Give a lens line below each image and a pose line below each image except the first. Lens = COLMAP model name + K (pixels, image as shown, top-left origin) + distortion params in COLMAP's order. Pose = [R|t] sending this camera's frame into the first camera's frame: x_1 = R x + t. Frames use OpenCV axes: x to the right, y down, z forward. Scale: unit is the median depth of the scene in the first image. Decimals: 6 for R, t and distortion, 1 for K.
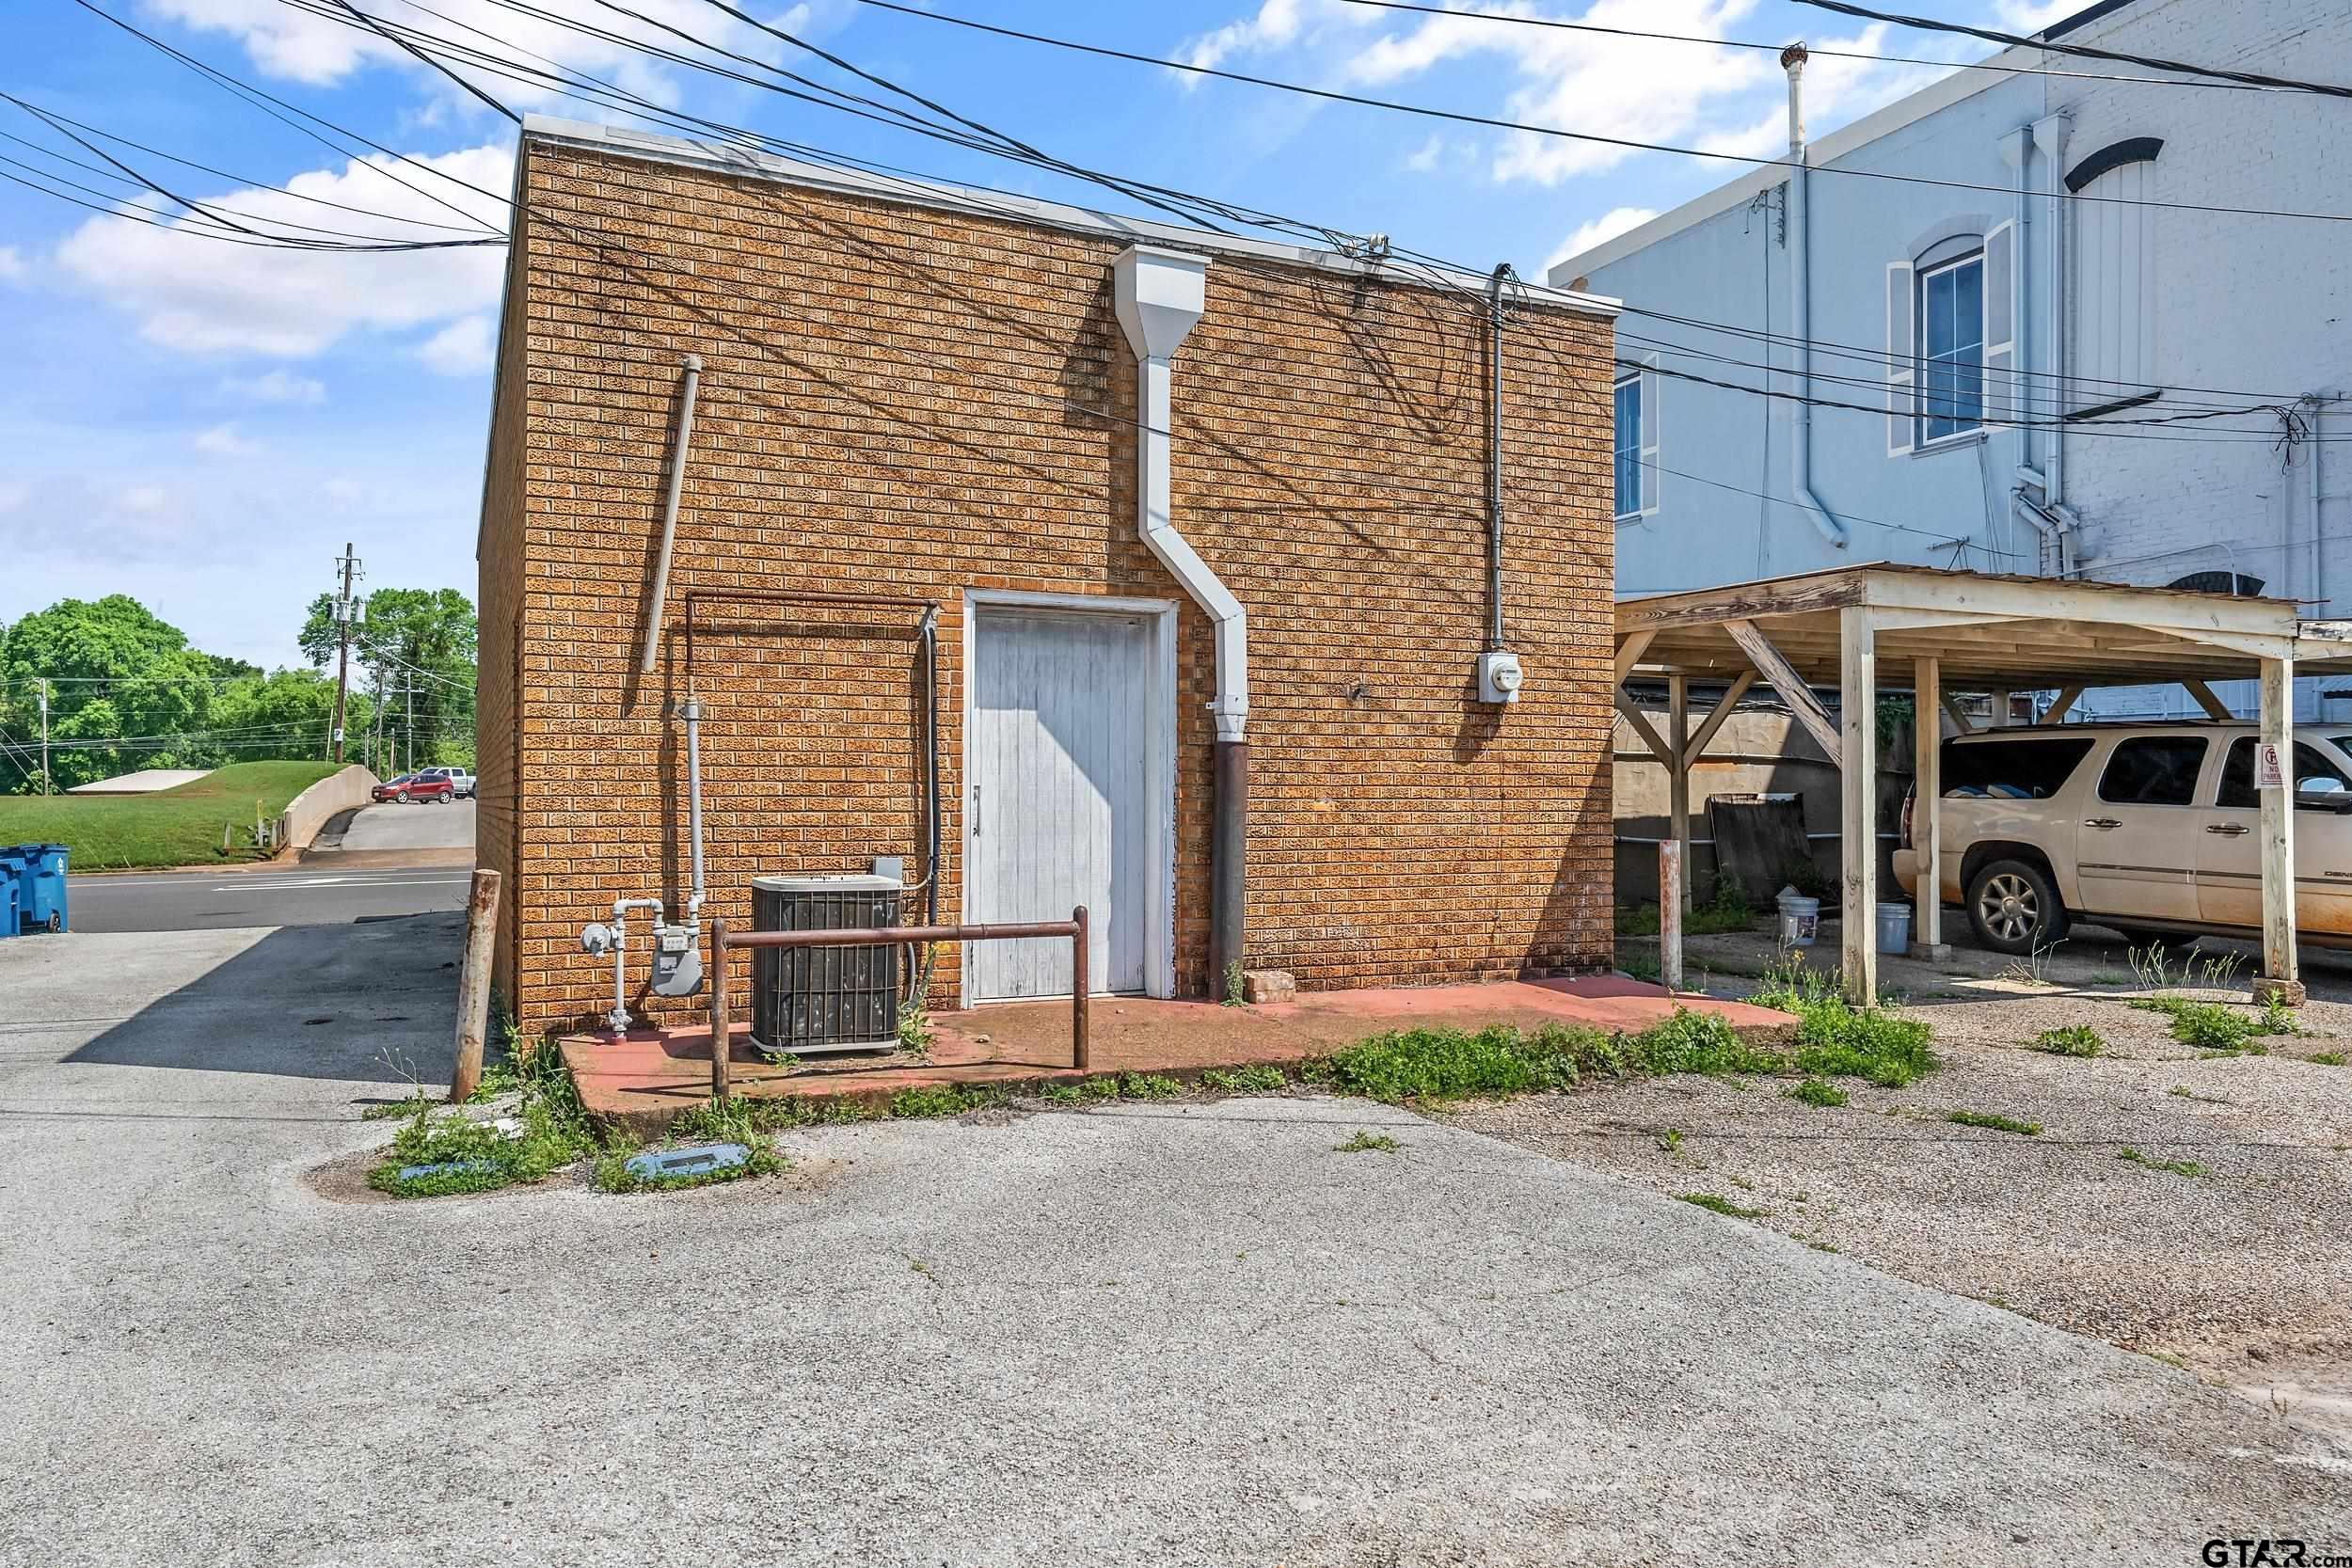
lens RADIAL K [[1529.9, 0, 1182.2], [0, 1529.9, 782.9], [0, 0, 1]] dist [-0.002776, 0.000334]
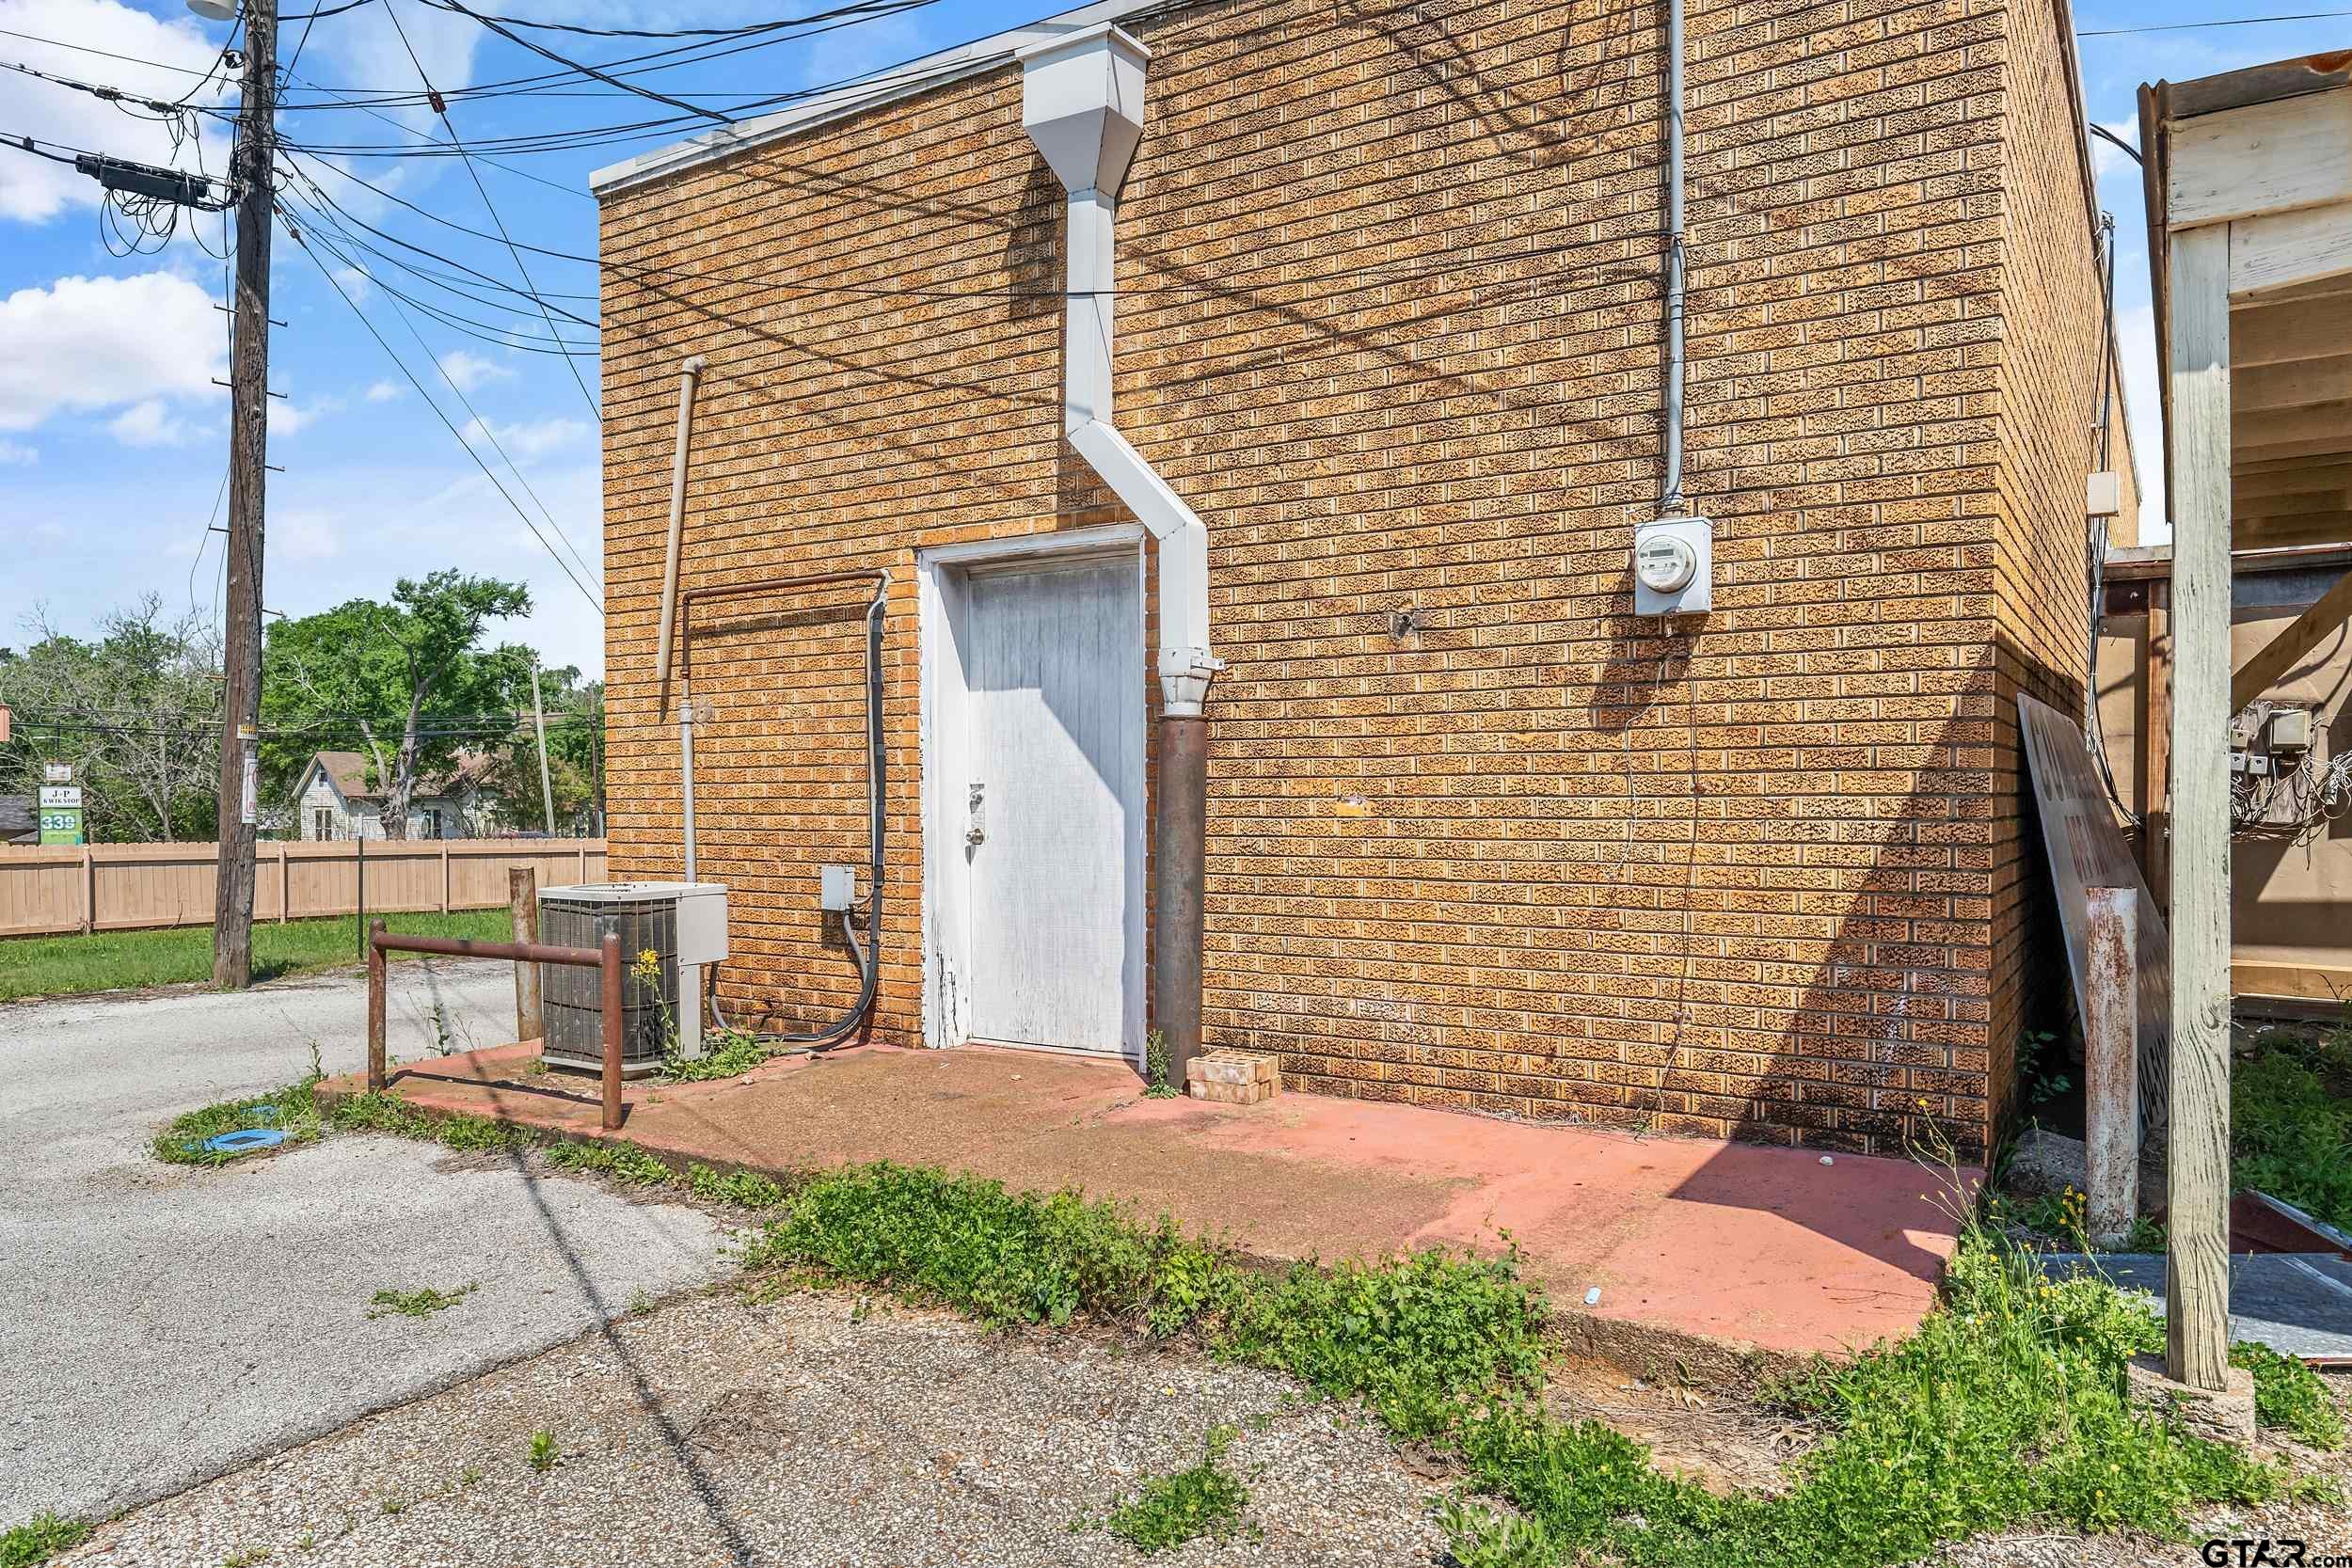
lens RADIAL K [[1551.8, 0, 1197.0], [0, 1551.8, 843.5], [0, 0, 1]] dist [0.000920, 0.000402]
pose [[0.552111, 0.018459, -0.833566, 0.598777], [0.012225, 0.999468, 0.030230, 0.009336], [0.833681, -0.026880, 0.551591, 0.595090]]
